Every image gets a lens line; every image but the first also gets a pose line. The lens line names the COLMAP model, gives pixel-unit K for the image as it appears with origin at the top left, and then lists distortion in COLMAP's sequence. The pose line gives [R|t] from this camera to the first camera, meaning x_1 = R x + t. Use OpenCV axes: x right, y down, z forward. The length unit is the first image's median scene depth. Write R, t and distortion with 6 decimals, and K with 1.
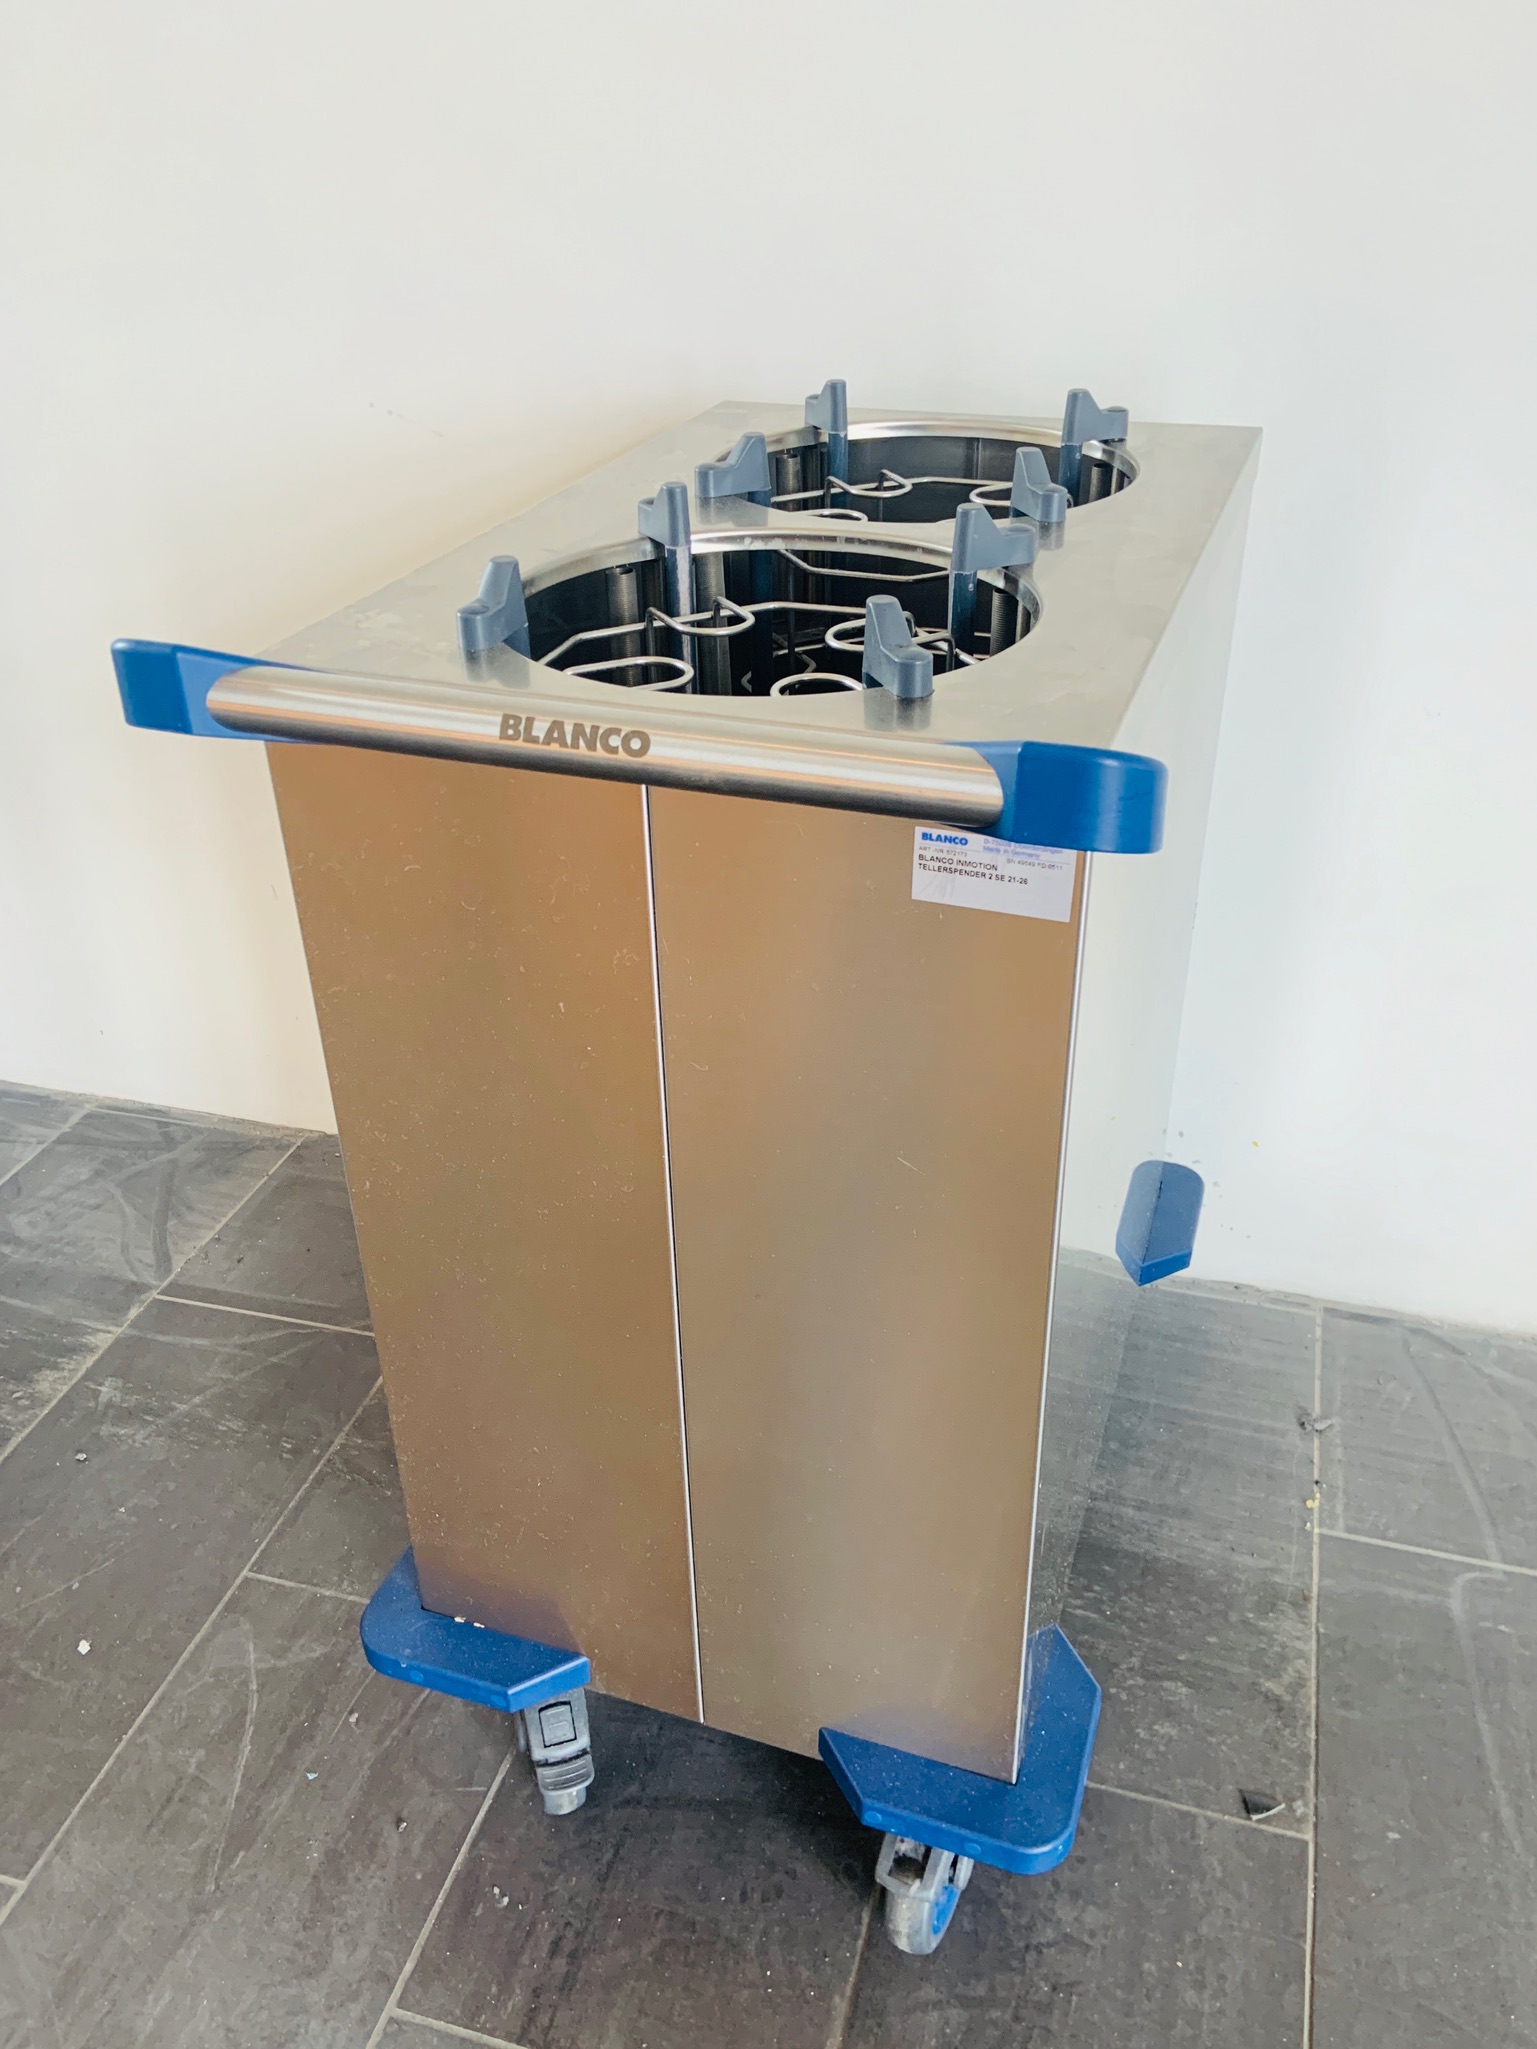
lens RADIAL K [[1671.9, 0, 800.5], [0, 1671.9, 1023.3], [0, 0, 1]] dist [0.132102, -0.172686]
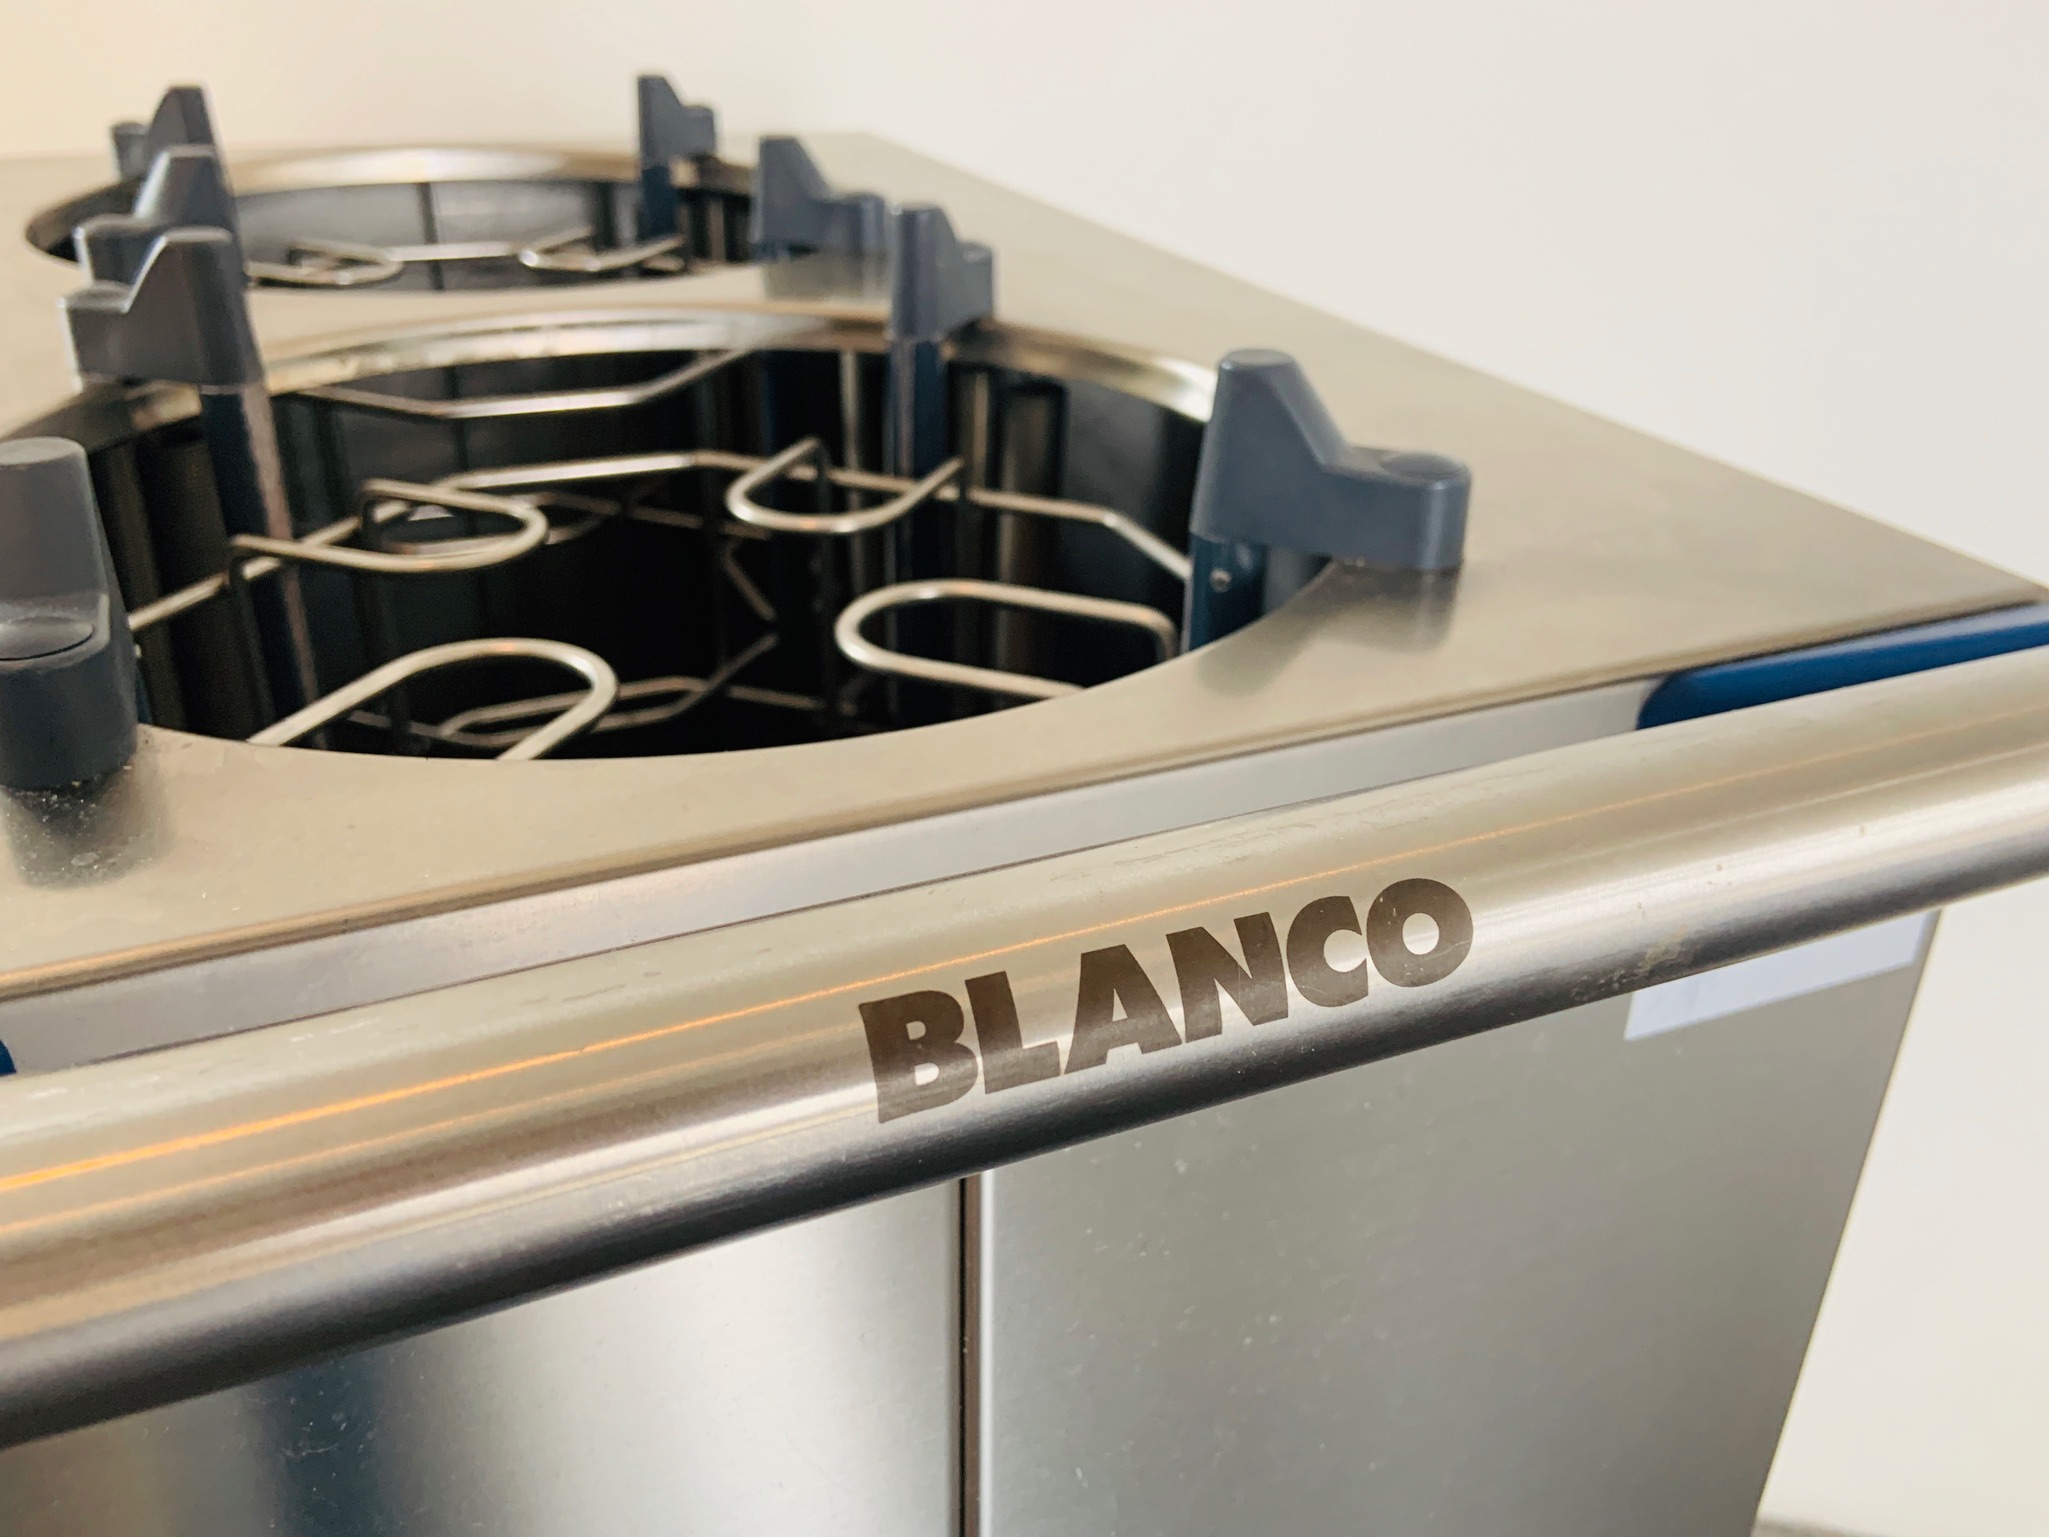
lens RADIAL K [[1671.9, 0, 1013.5], [0, 1671.9, 760.3], [0, 0, 1]] dist [0.132102, -0.172686]
pose [[0.764755, -0.280044, 0.580280, -0.280294], [0.315992, 0.947875, 0.040998, -0.217608], [-0.561515, 0.152011, 0.813384, 0.812379]]
